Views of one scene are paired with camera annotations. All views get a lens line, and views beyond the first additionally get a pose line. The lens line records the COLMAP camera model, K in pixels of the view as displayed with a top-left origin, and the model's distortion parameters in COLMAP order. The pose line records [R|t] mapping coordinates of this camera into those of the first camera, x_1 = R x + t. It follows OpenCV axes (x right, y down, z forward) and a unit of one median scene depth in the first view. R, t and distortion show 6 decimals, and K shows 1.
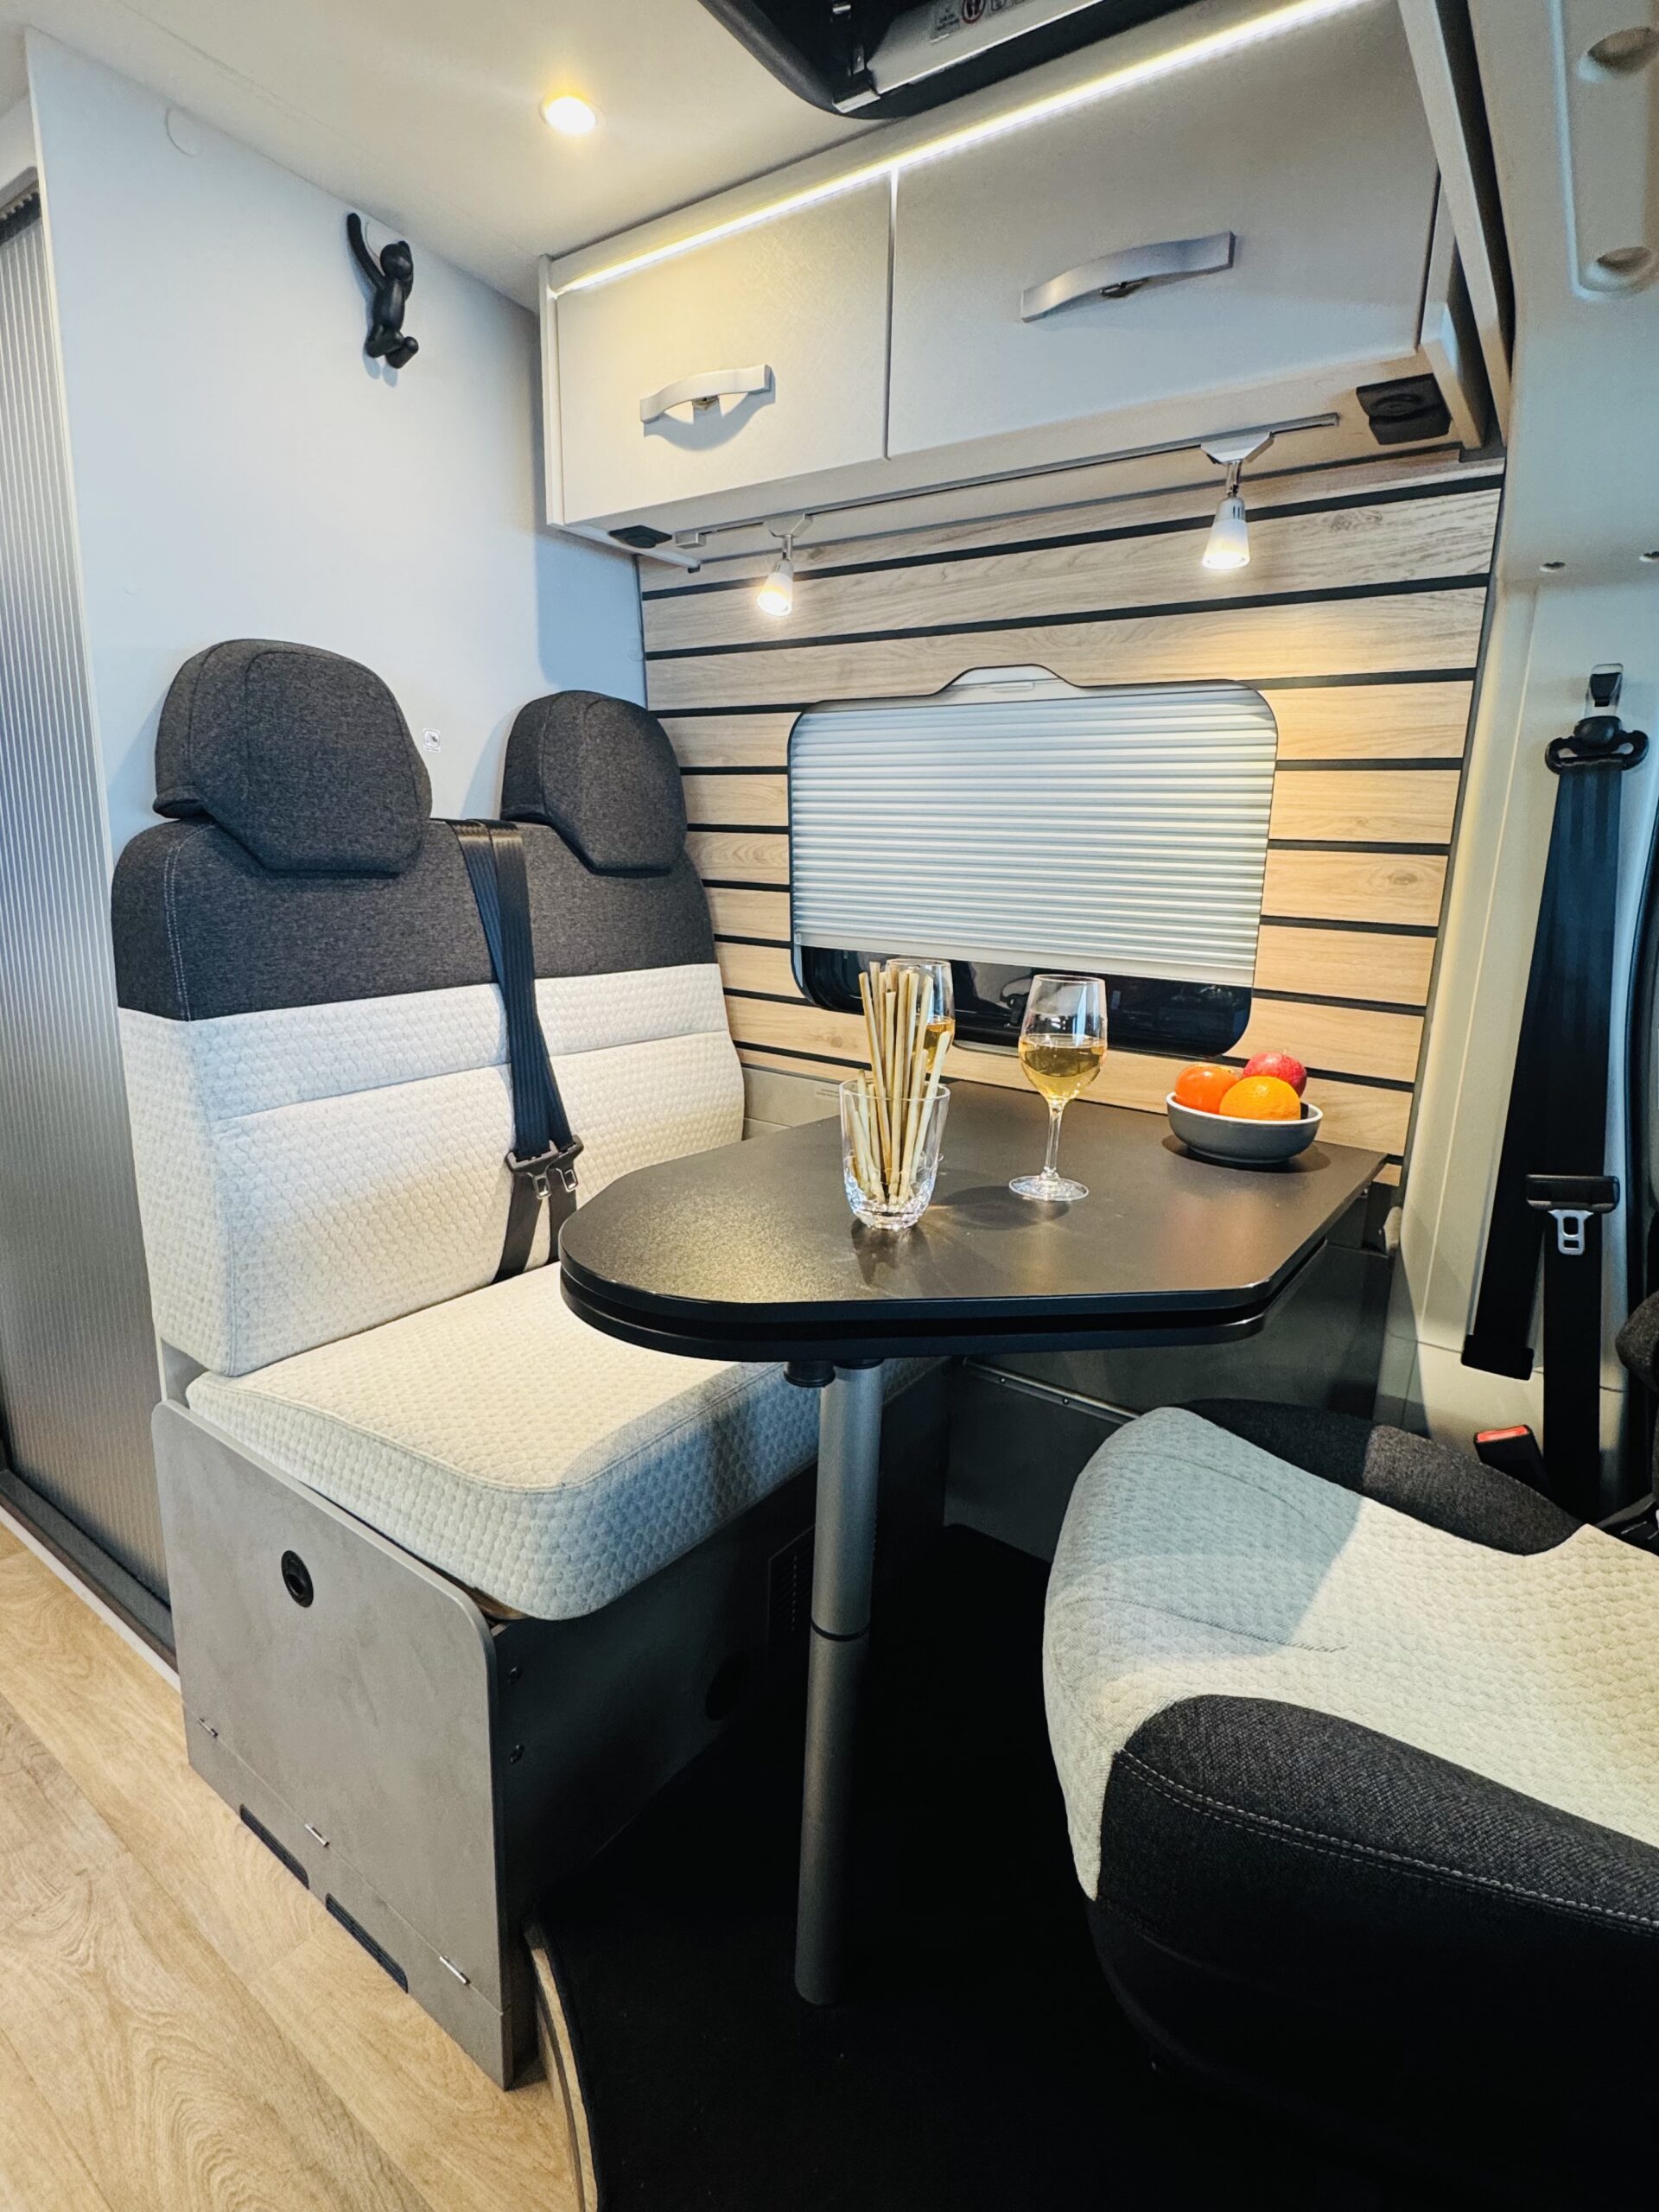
lens RADIAL K [[1103.3, 0, 830.7], [0, 1103.3, 1091.9], [0, 0, 1]] dist [0.001823, -0.000802]
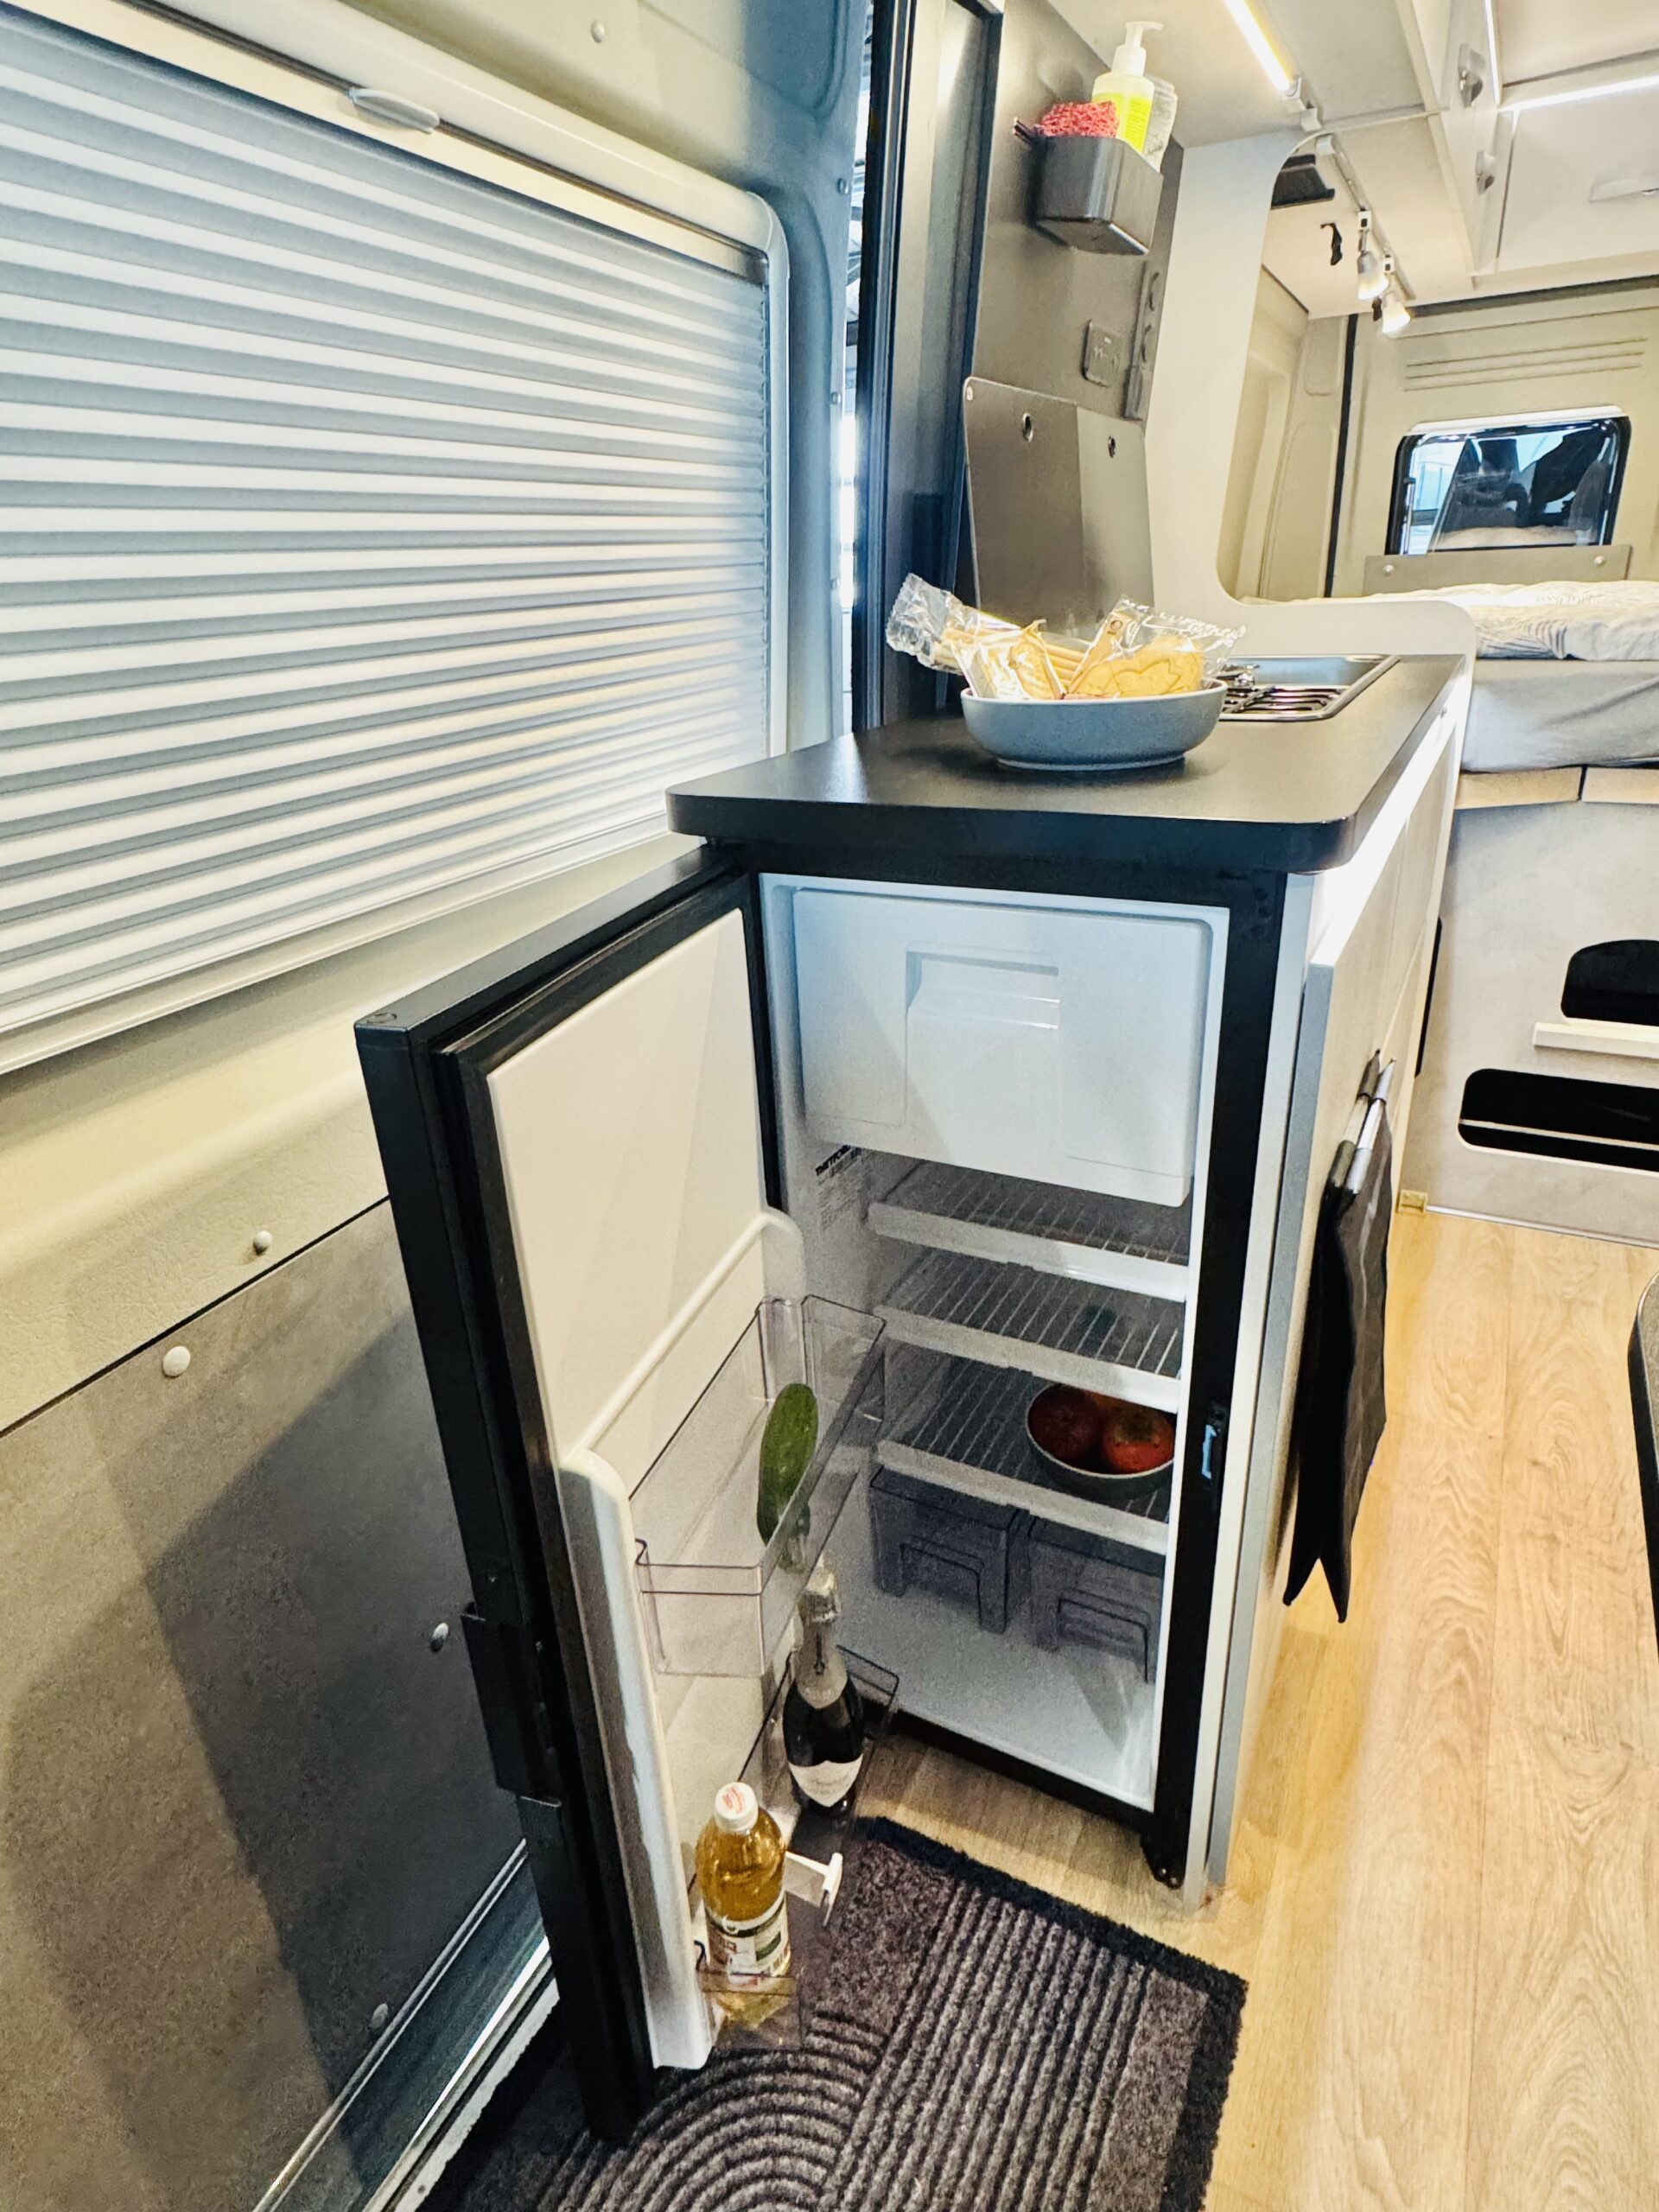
lens RADIAL K [[1228.9, 0, 829.3], [0, 1228.9, 1075.8], [0, 0, 1]] dist [-0.002276, -0.002471]
pose [[0.127967, 0.331538, -0.934723, -0.038330], [-0.154140, 0.937668, 0.311480, 0.017209], [0.979727, 0.104219, 0.171094, 0.162735]]
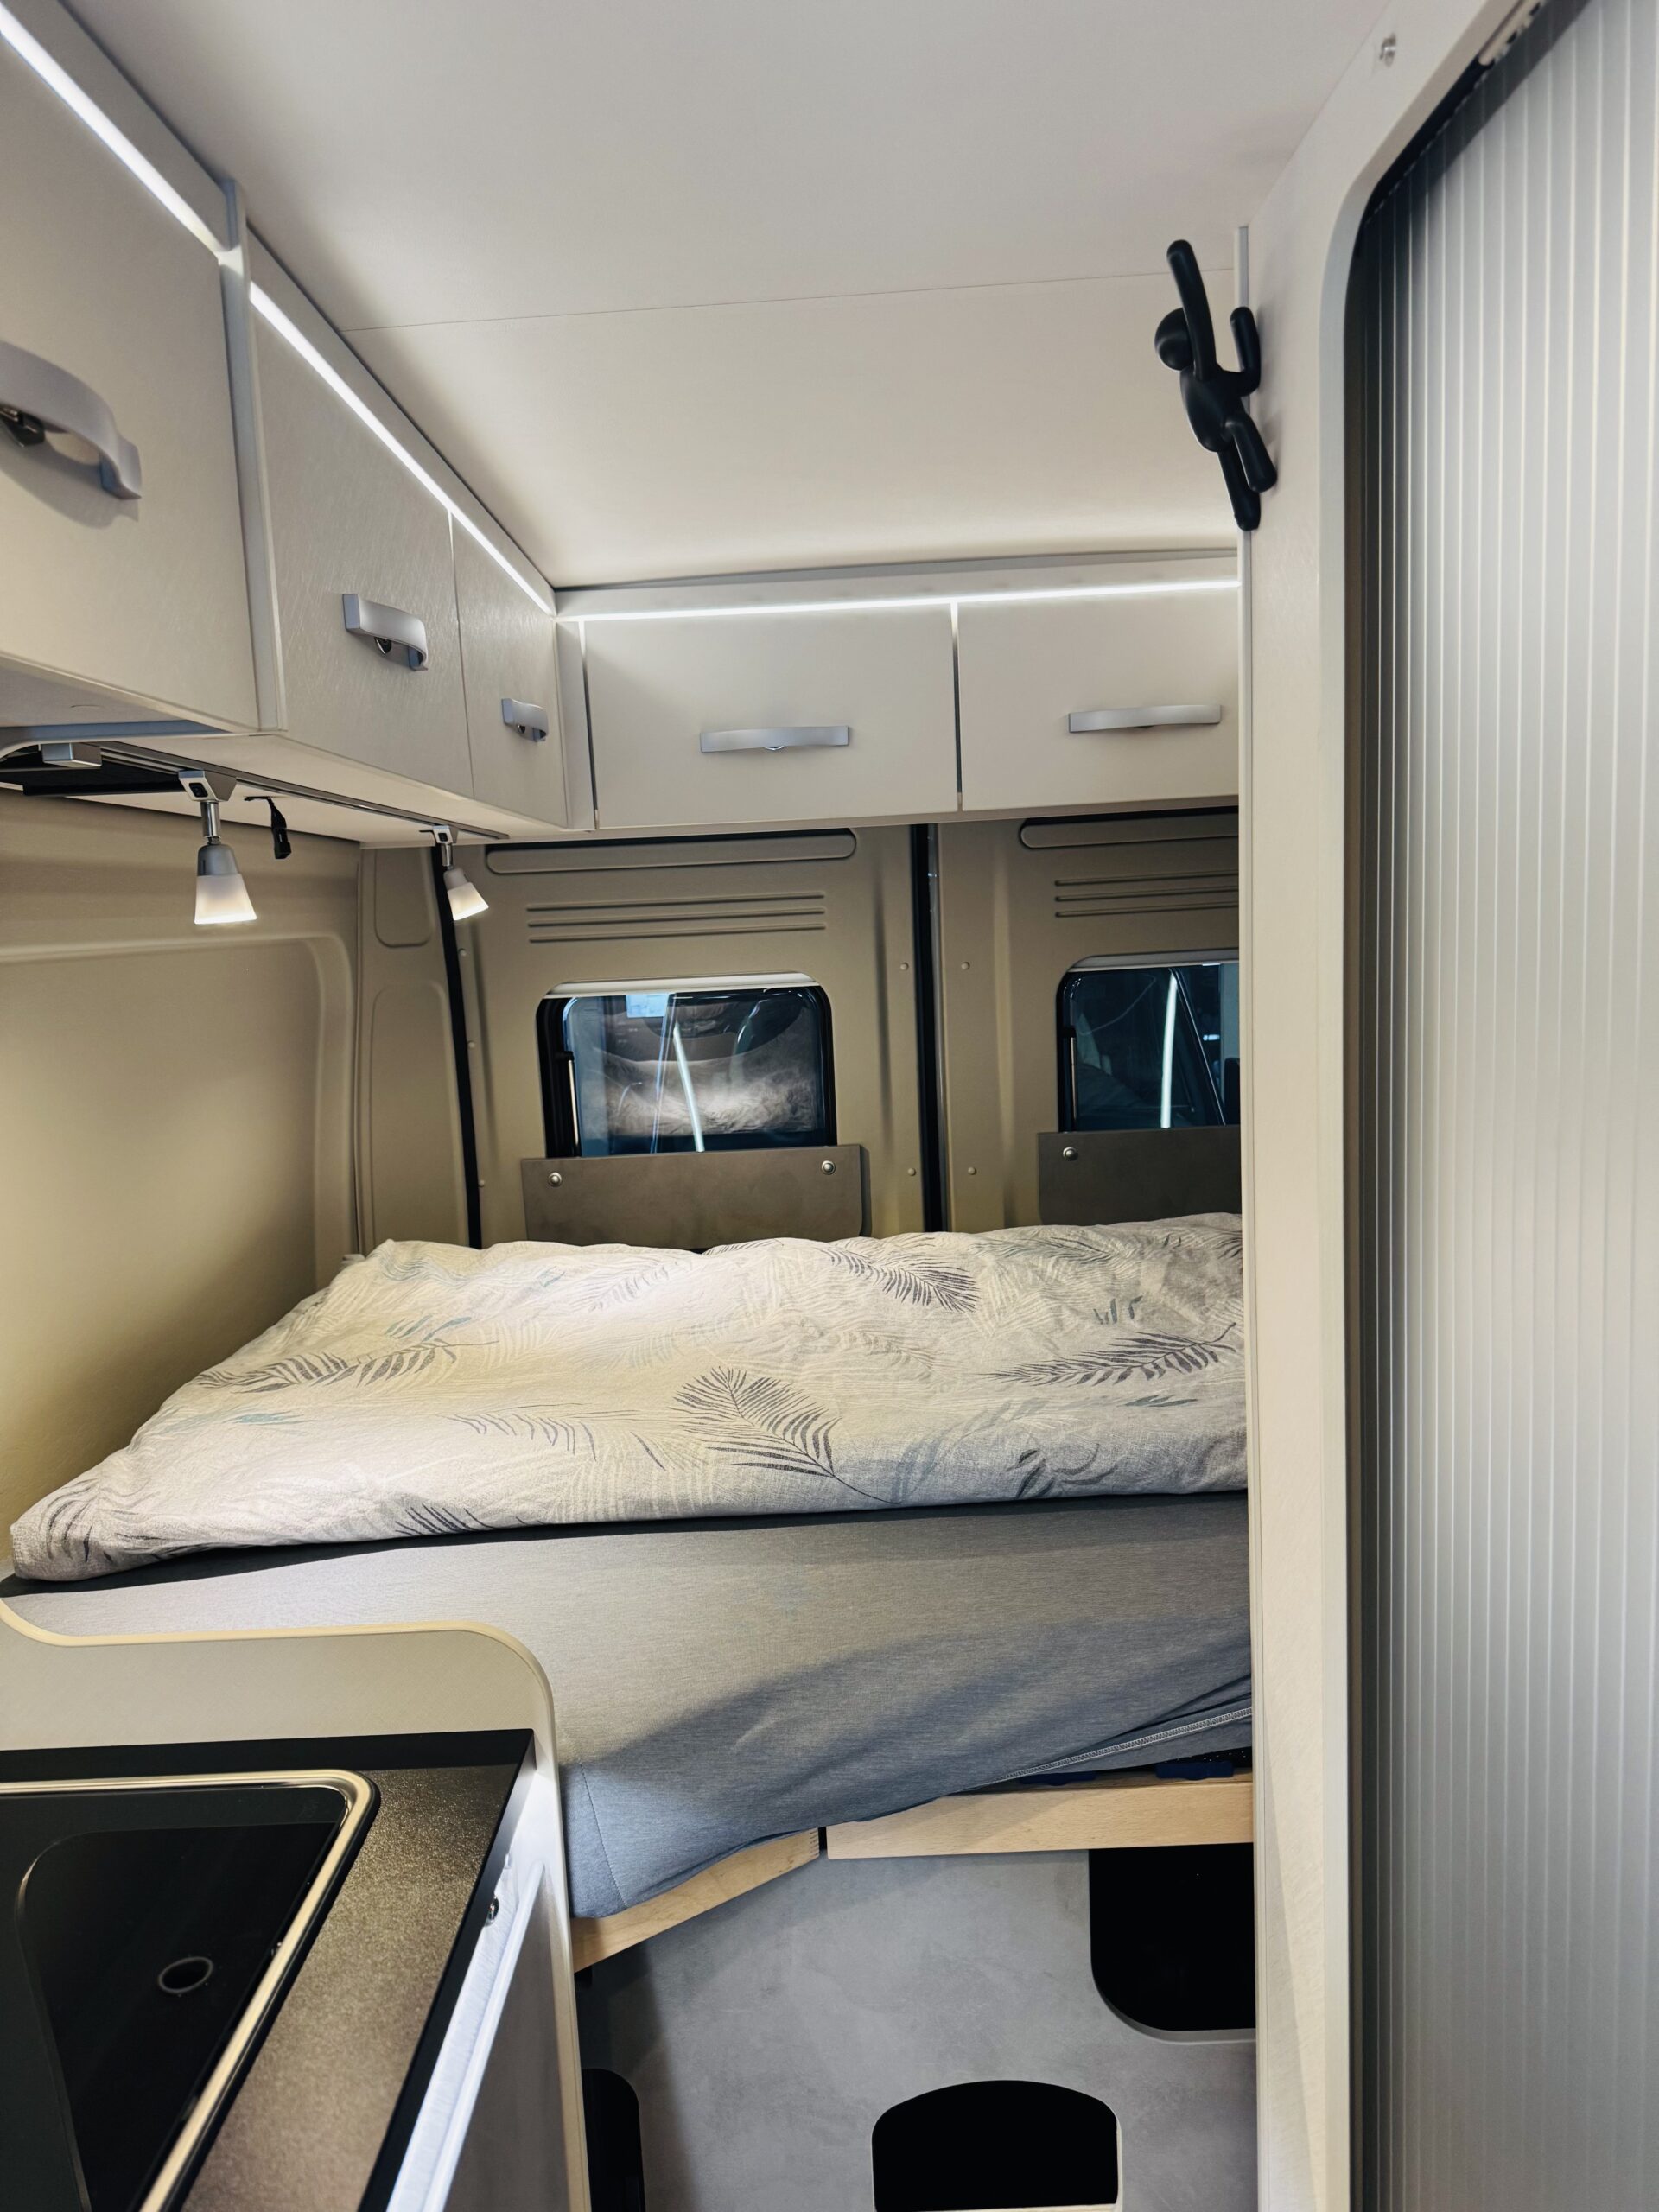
lens RADIAL K [[1551.9, 0, 835.6], [0, 1551.9, 1113.3], [0, 0, 1]] dist [0.065953, -0.000466]
pose [[0.582506, 0.042272, -0.811726, -0.571985], [-0.098753, 0.994929, -0.019054, -0.378128], [0.806805, 0.091260, 0.583727, 0.605889]]
